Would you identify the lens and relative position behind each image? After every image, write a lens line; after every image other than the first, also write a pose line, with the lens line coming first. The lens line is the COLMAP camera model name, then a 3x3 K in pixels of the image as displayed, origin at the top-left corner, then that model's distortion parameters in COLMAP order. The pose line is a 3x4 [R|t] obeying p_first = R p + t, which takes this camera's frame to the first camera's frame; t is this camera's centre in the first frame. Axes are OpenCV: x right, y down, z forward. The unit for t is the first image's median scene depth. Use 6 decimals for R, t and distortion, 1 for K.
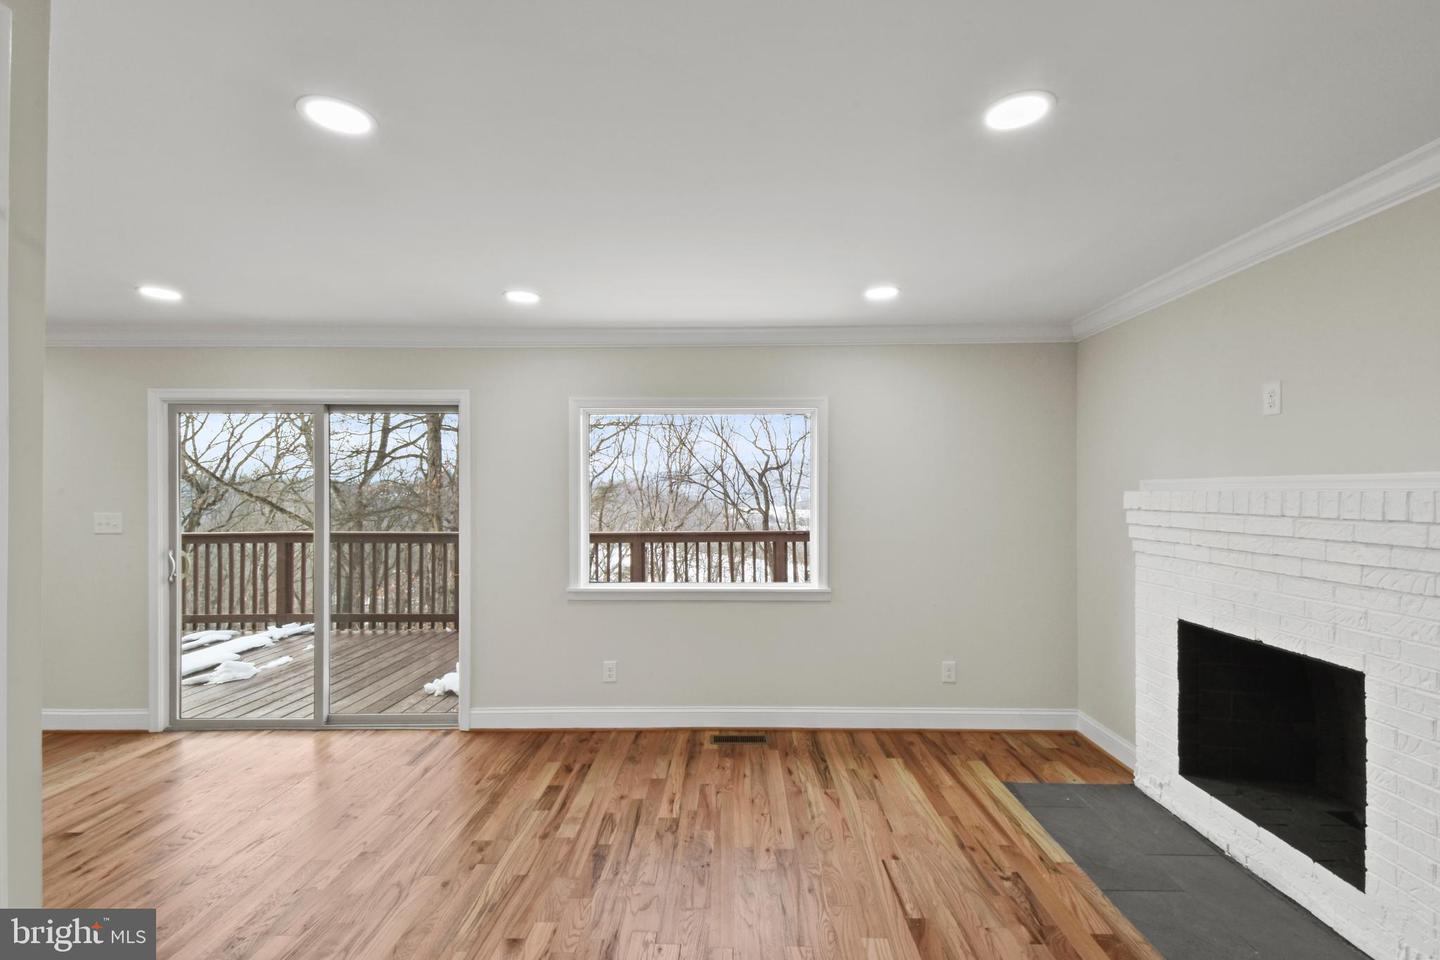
lens RADIAL K [[620.3, 0, 733.9], [0, 620.3, 492.5], [0, 0, 1]] dist [-0.001094, -0.000424]
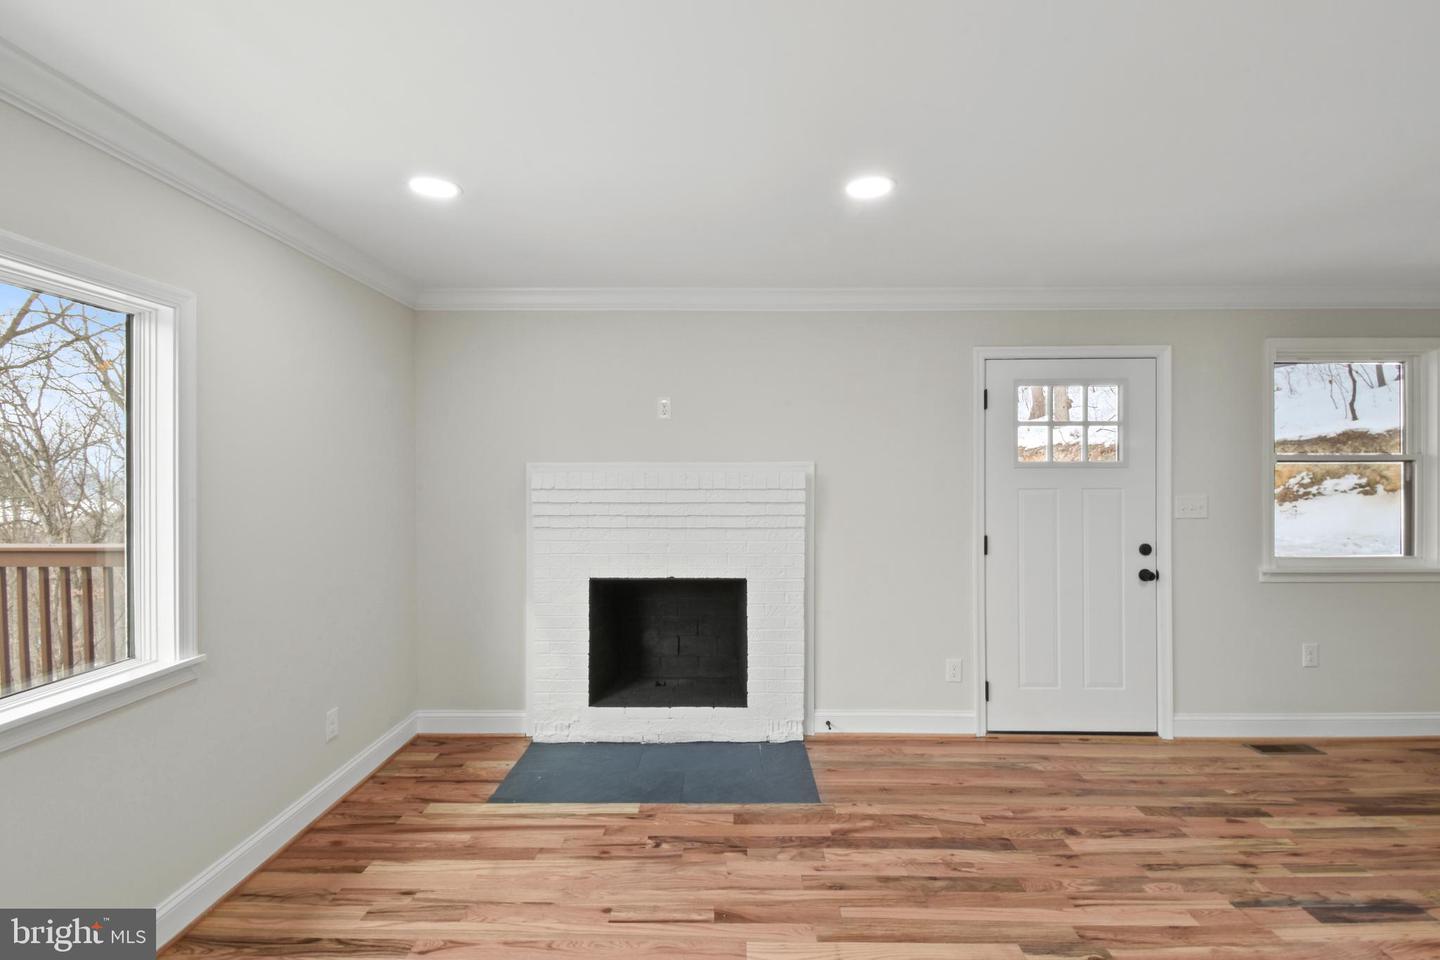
lens RADIAL K [[637.4, 0, 720.0], [0, 637.4, 480.0], [0, 0, 1]] dist [0.014914, -0.019837]
pose [[0.014502, -0.012647, 0.999815, -0.473038], [0.002752, 0.999917, 0.012608, -0.002272], [-0.999891, 0.002569, 0.014536, 0.665371]]
